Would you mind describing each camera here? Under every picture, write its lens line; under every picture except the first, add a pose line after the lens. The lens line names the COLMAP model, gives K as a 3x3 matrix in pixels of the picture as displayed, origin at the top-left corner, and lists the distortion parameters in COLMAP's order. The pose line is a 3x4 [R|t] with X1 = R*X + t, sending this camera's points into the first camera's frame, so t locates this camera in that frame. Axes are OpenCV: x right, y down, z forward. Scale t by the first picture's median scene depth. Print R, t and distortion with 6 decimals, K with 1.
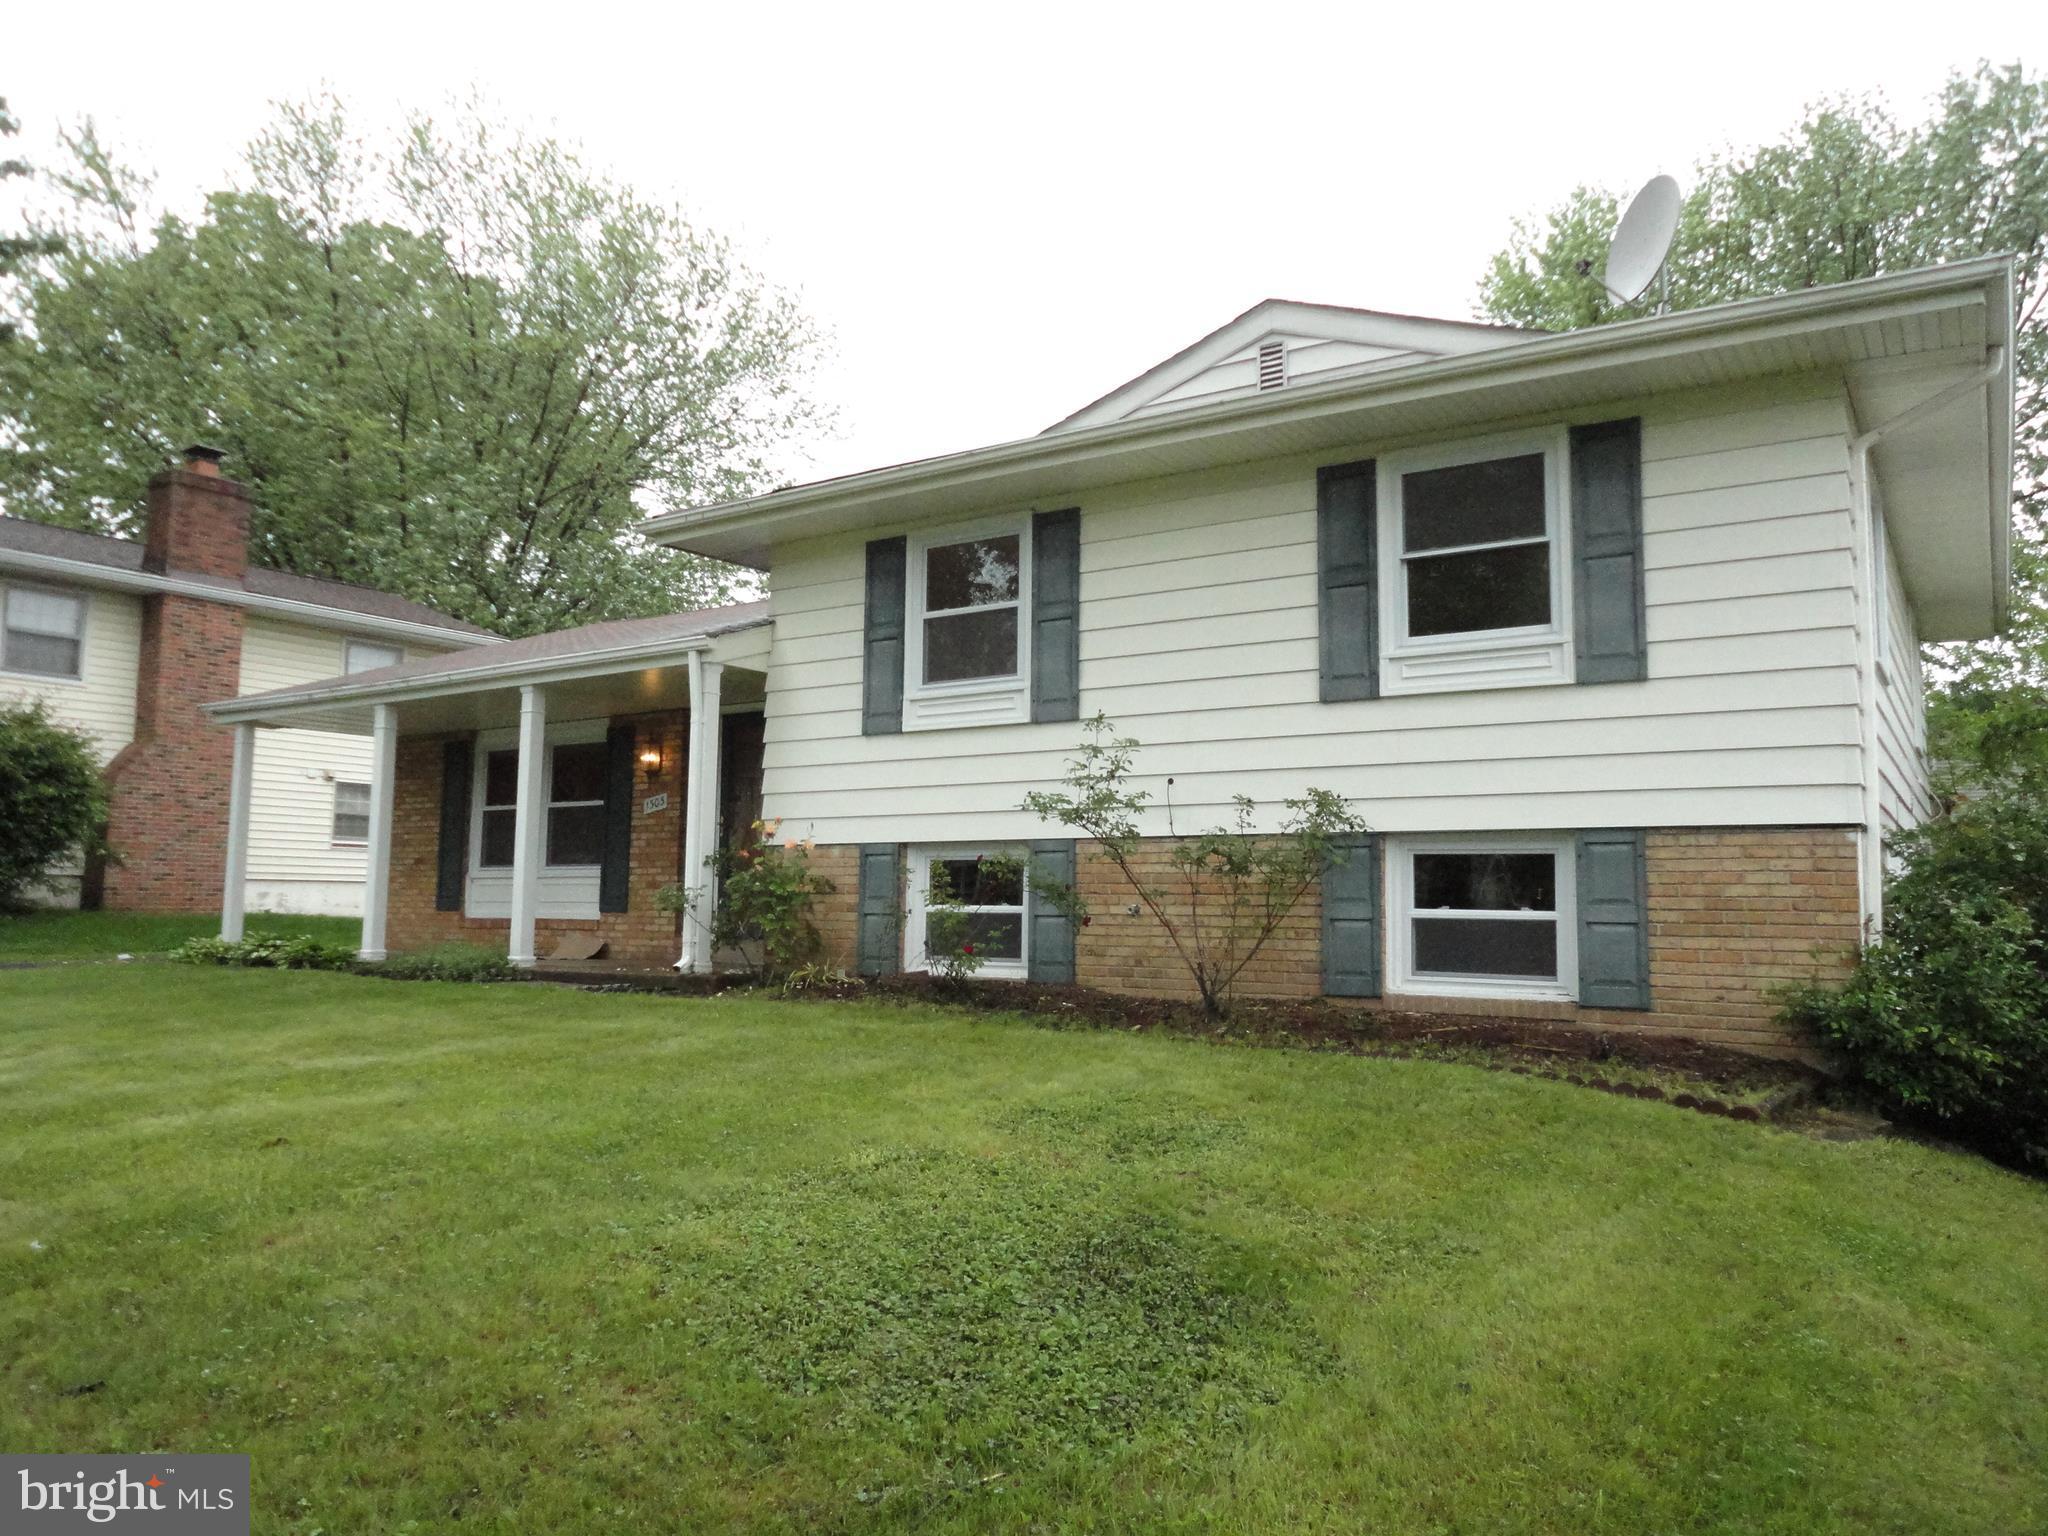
lens RADIAL K [[1479.9, 0, 1024.0], [0, 1479.9, 768.0], [0, 0, 1]] dist [-0.000323, 0.002854]
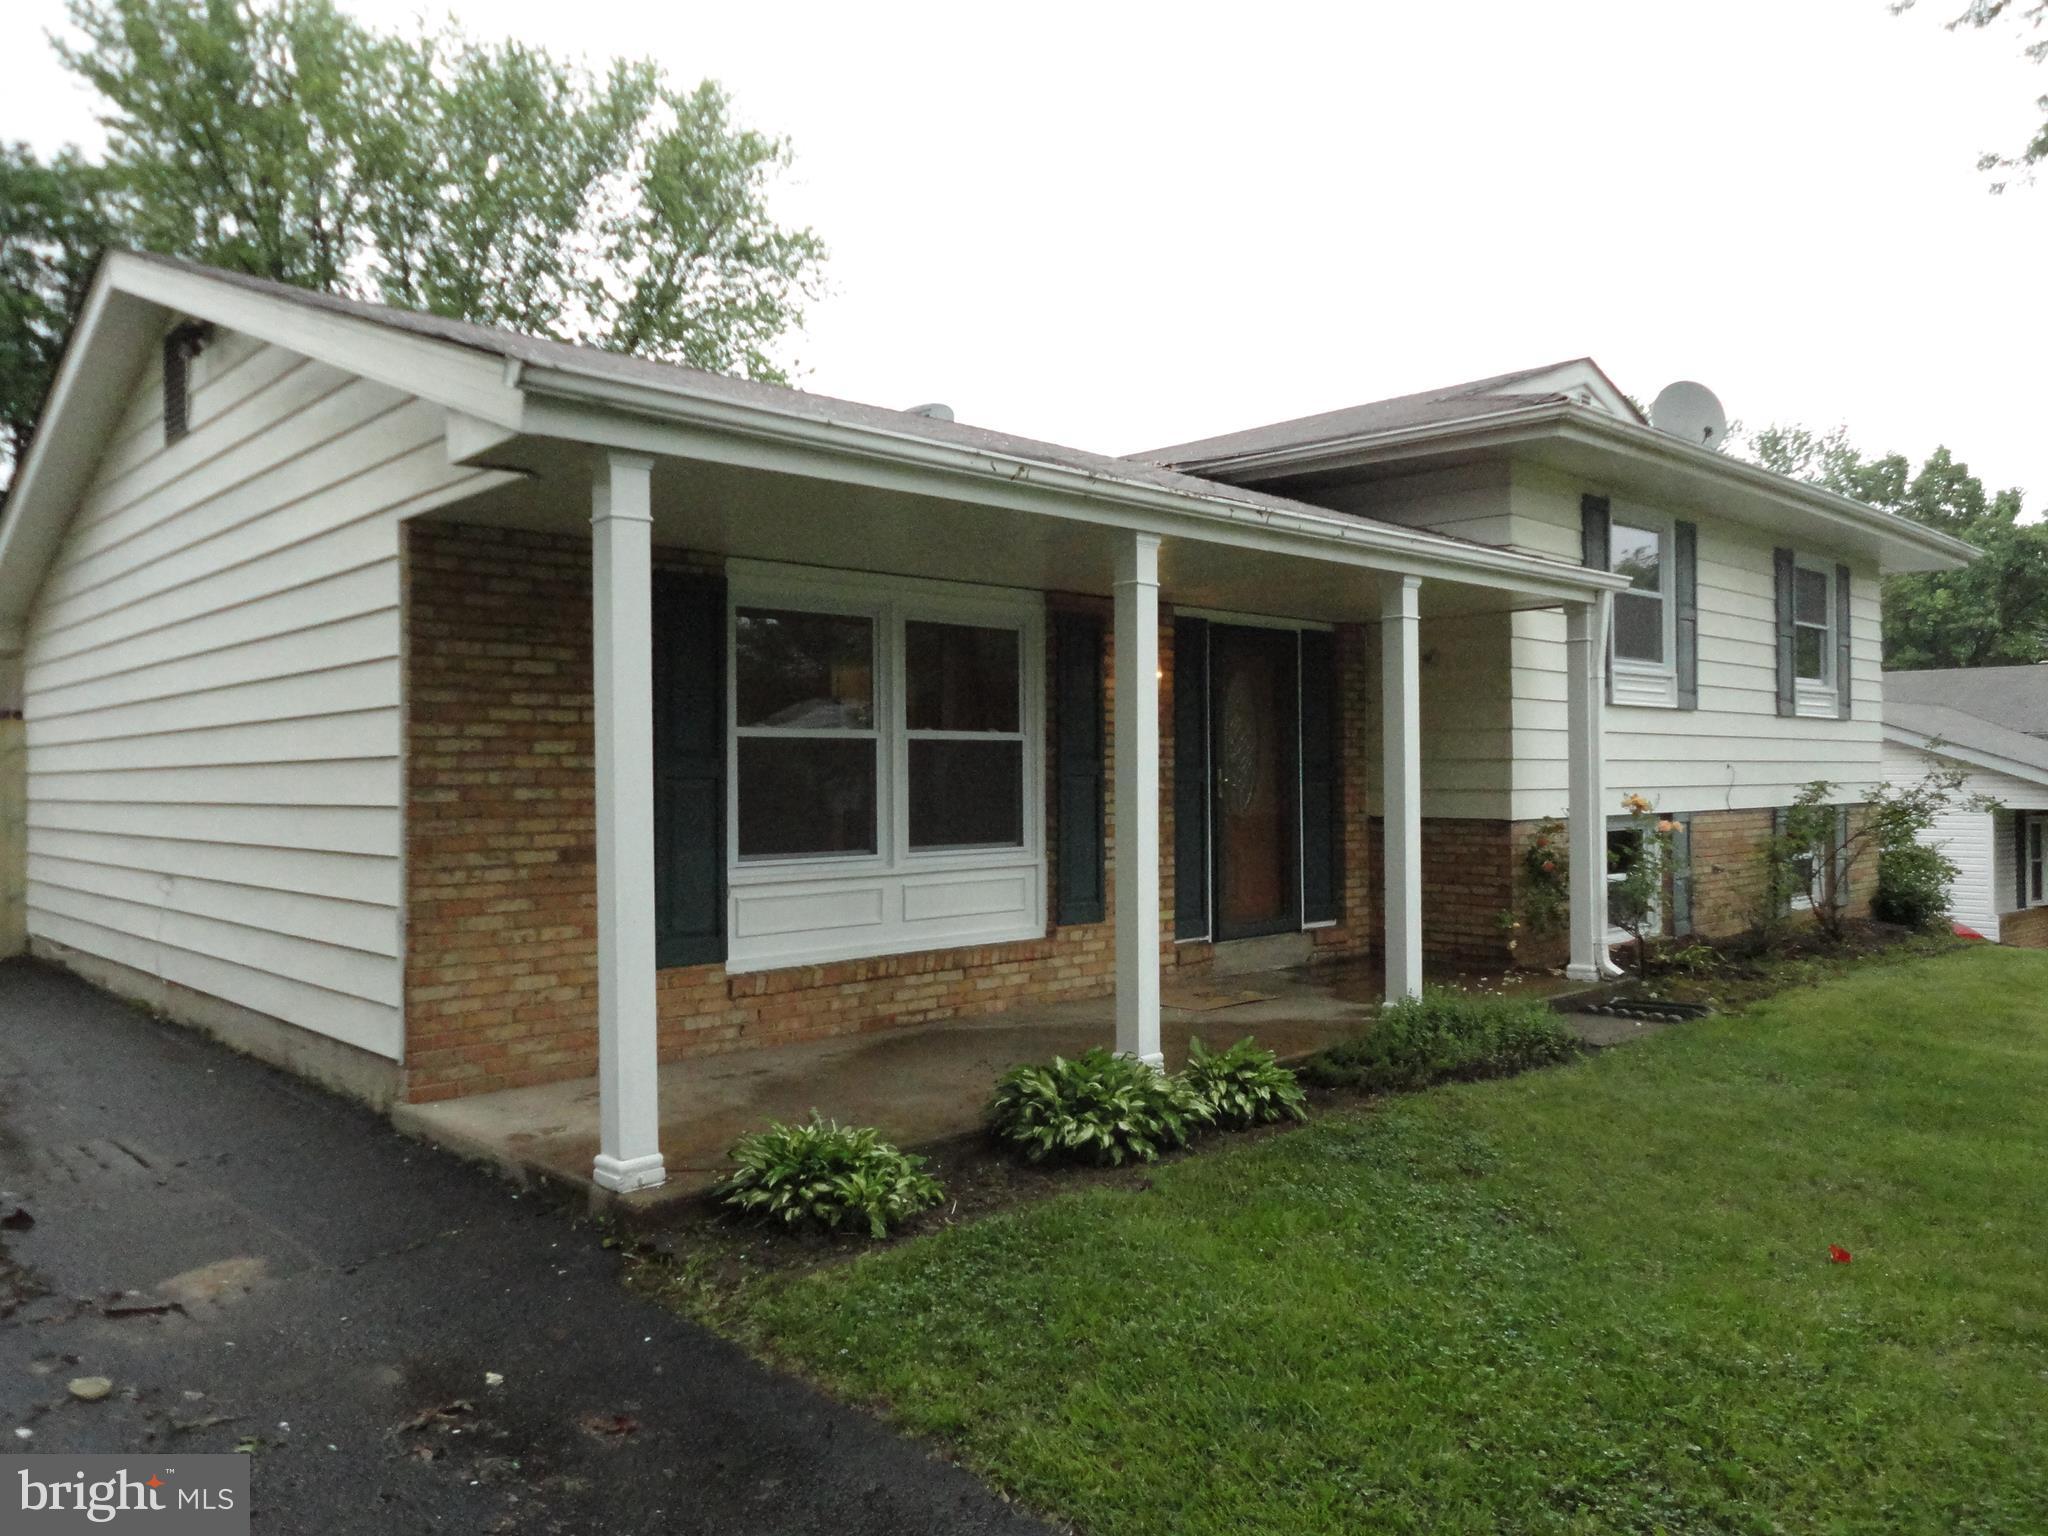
lens RADIAL K [[1479.9, 0, 1024.0], [0, 1479.9, 768.0], [0, 0, 1]] dist [-0.000323, 0.002854]
pose [[0.230557, 0.008811, 0.973019, -1.196281], [-0.080081, 0.996739, 0.009949, 0.043150], [-0.969758, -0.080214, 0.230511, 1.229596]]
